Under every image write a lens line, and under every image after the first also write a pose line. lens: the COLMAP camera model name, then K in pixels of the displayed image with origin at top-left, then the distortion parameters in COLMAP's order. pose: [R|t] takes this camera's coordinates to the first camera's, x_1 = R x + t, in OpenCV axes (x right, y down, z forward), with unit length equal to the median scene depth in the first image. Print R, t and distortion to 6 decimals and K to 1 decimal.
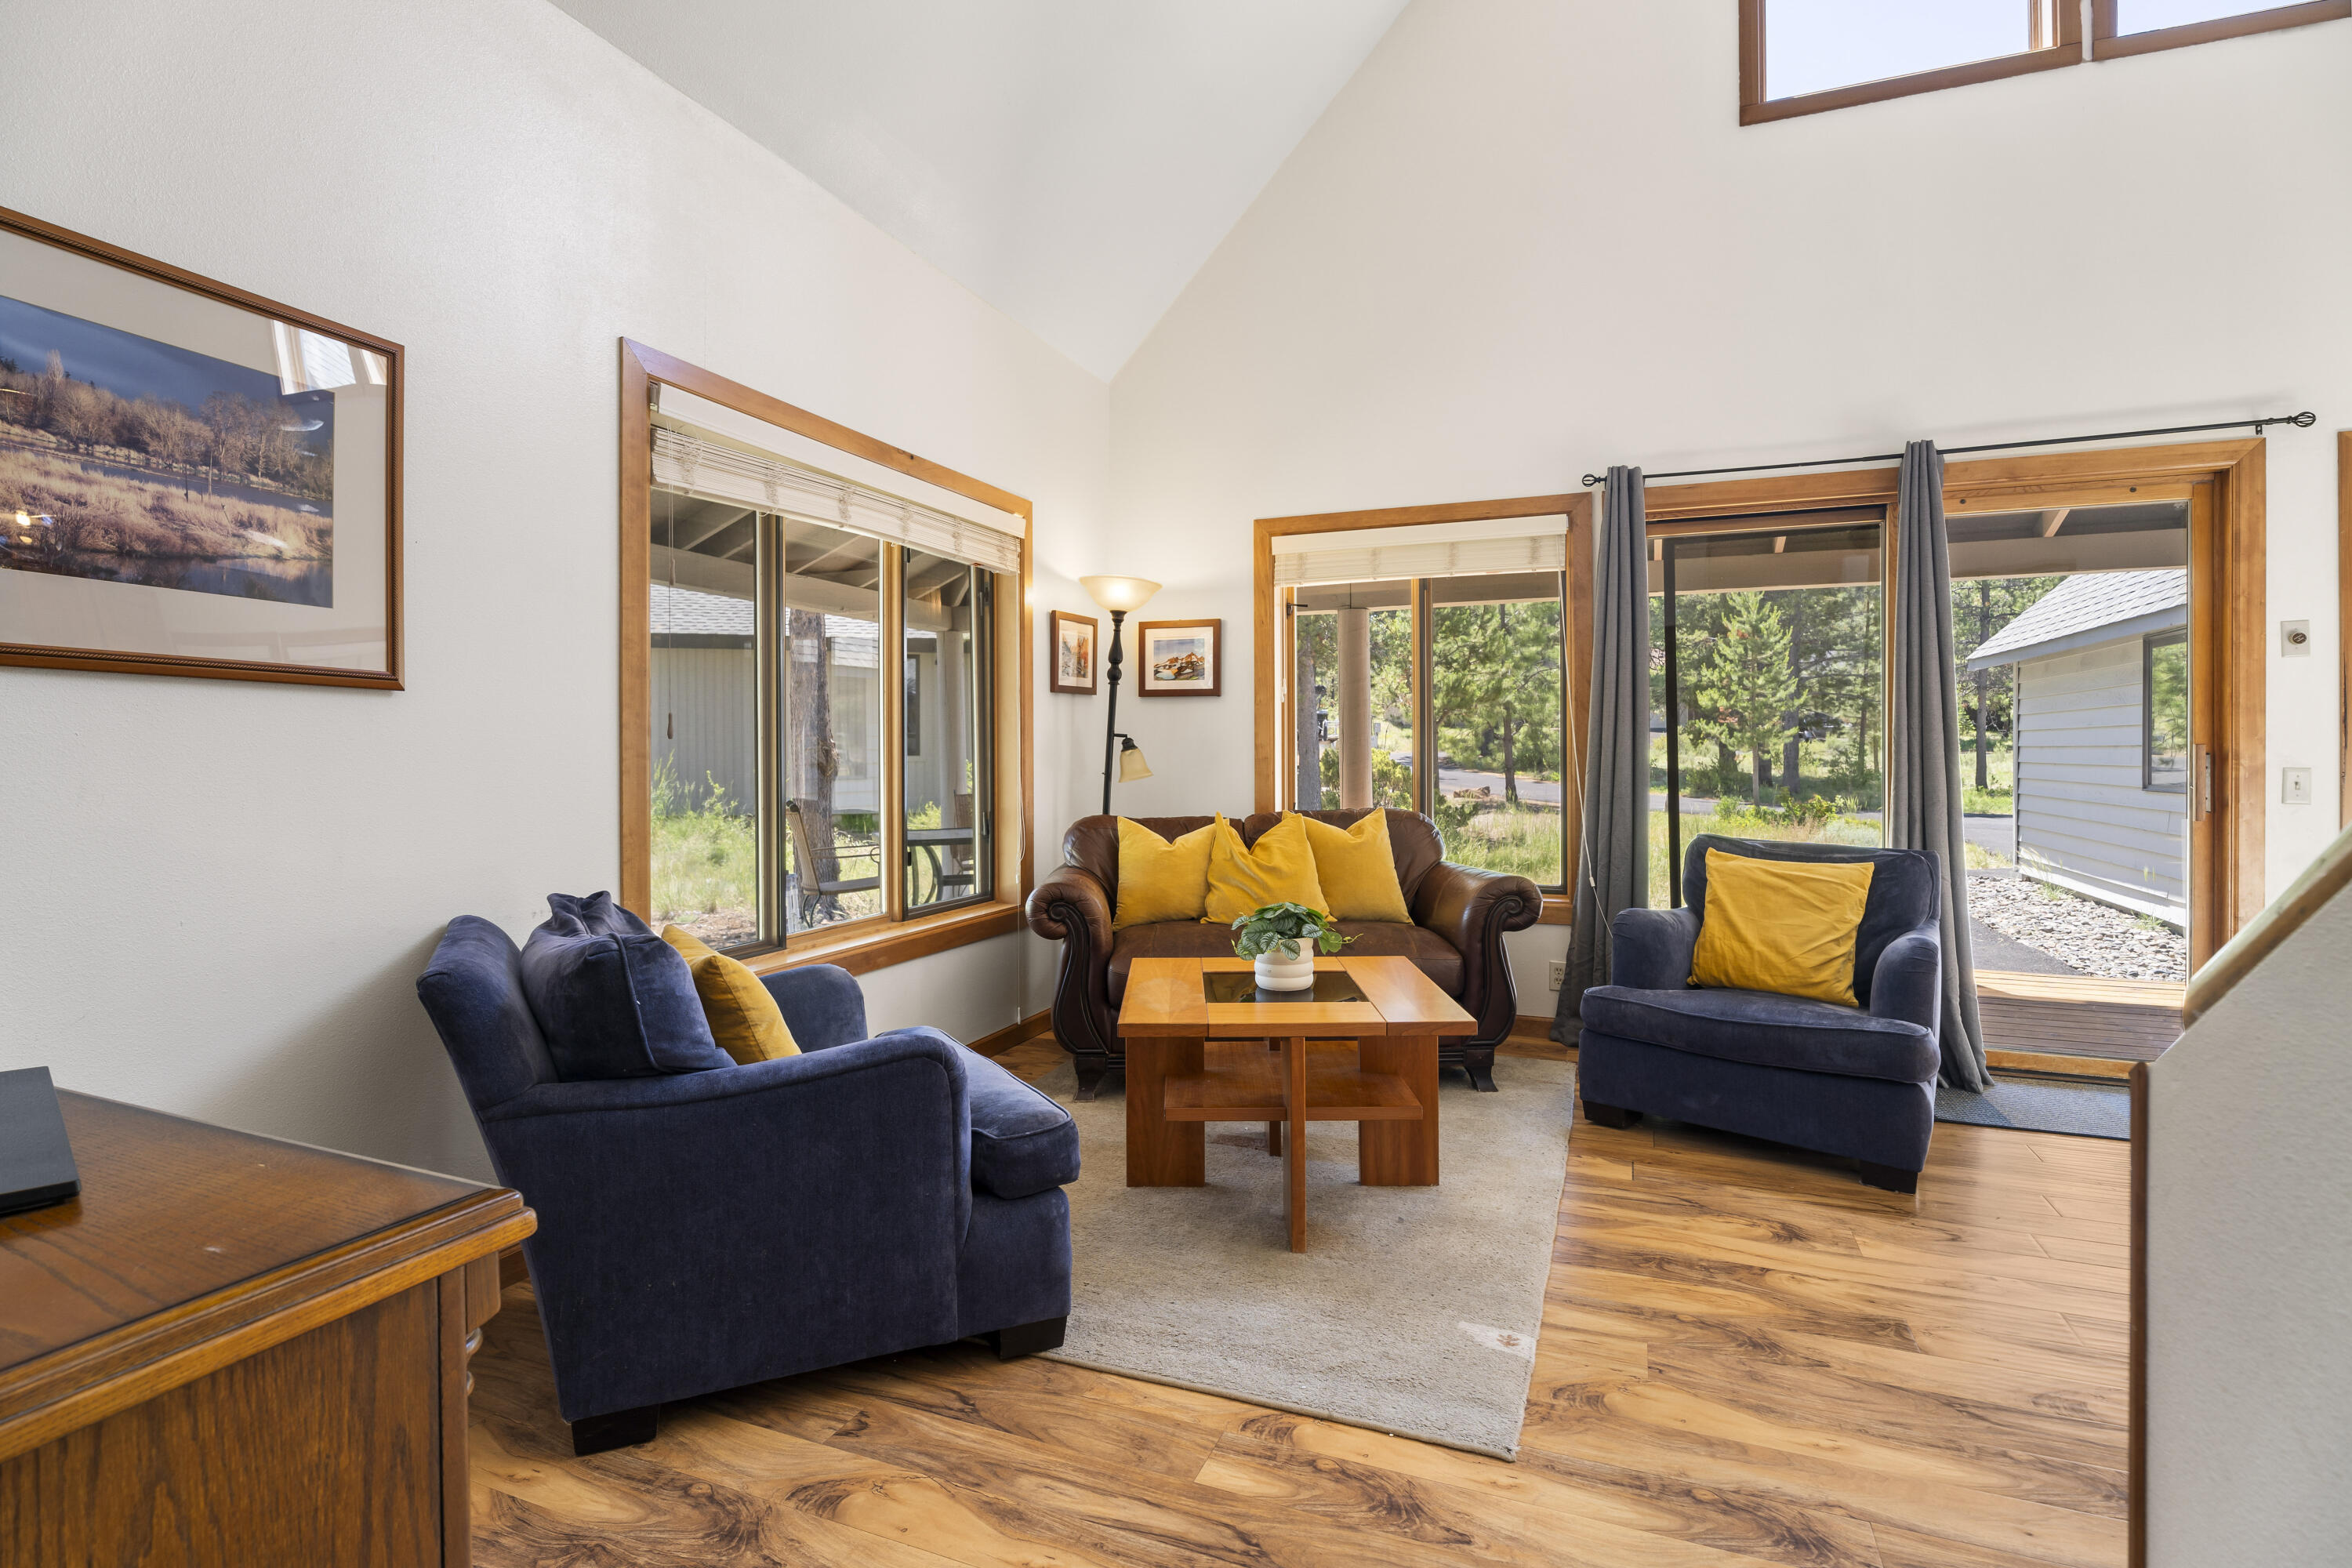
lens RADIAL K [[1132.4, 0, 1160.6], [0, 1132.4, 750.1], [0, 0, 1]] dist [-0.012097, 0.000080]
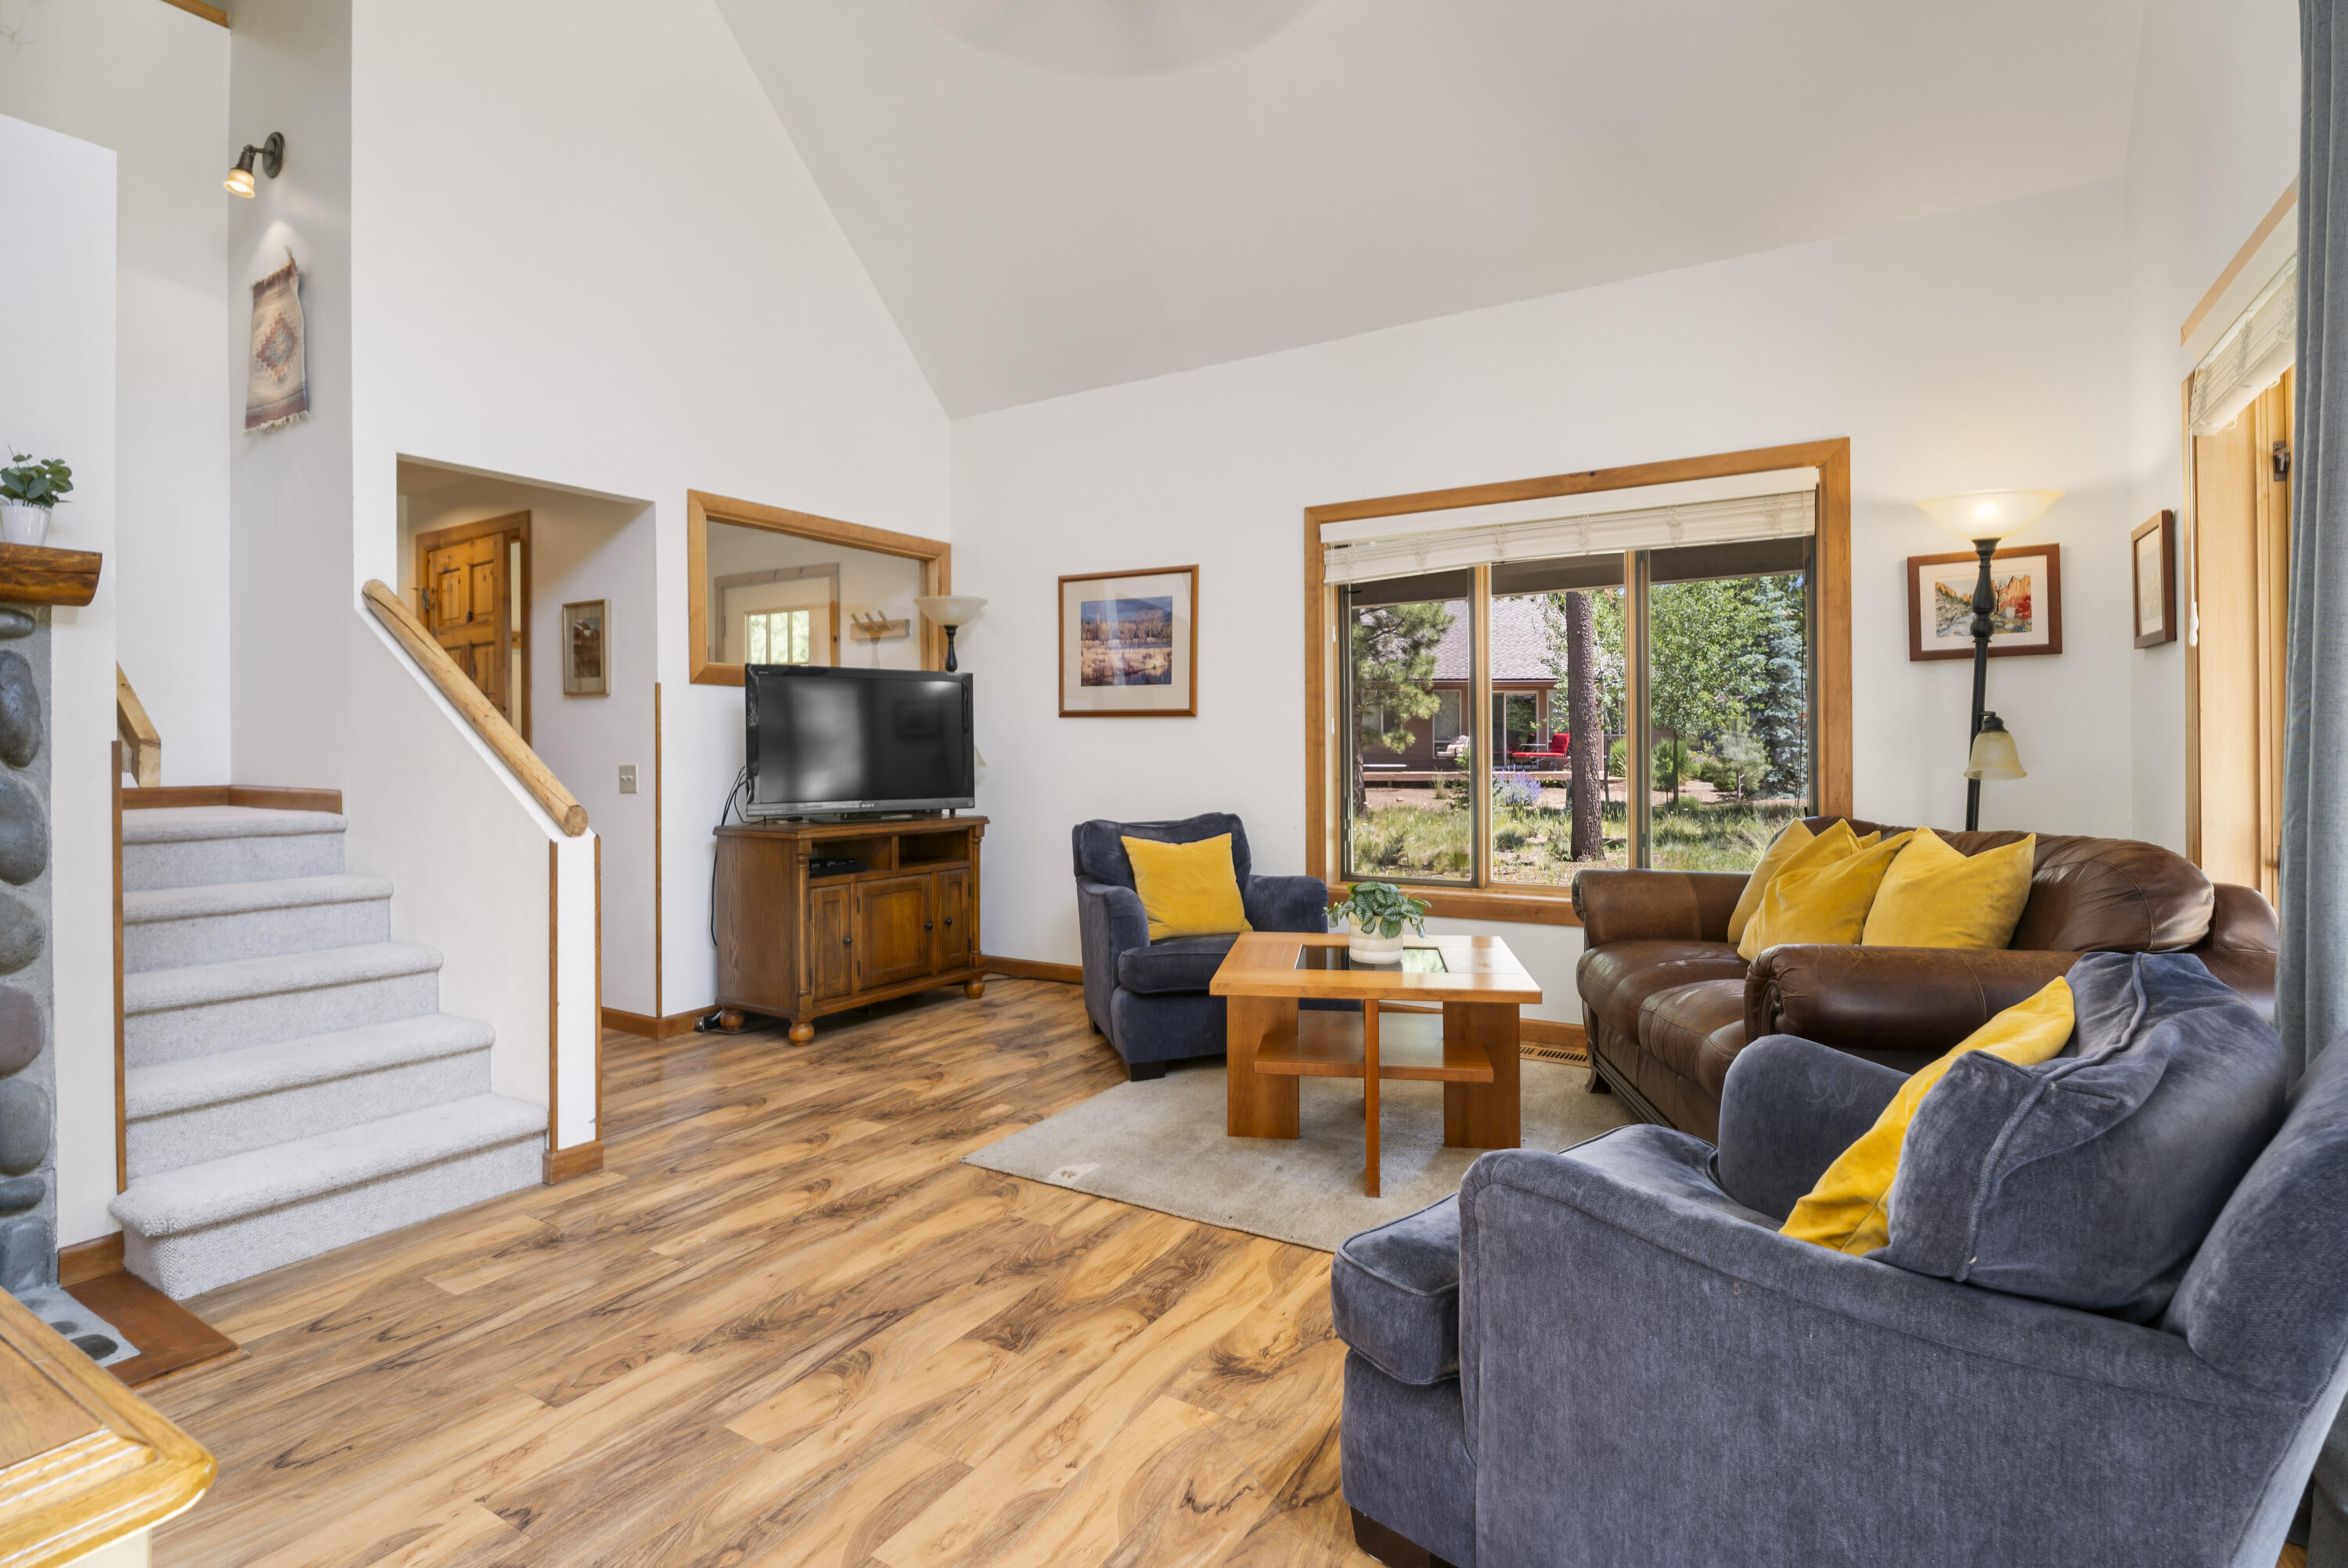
lens RADIAL K [[1130.3, 0, 1148.8], [0, 1130.3, 737.9], [0, 0, 1]] dist [-0.012097, 0.000080]
pose [[-0.169599, -0.005489, -0.985498, 1.567532], [0.008736, 0.999937, -0.007073, 0.005864], [0.985474, -0.009809, -0.169541, 1.270614]]
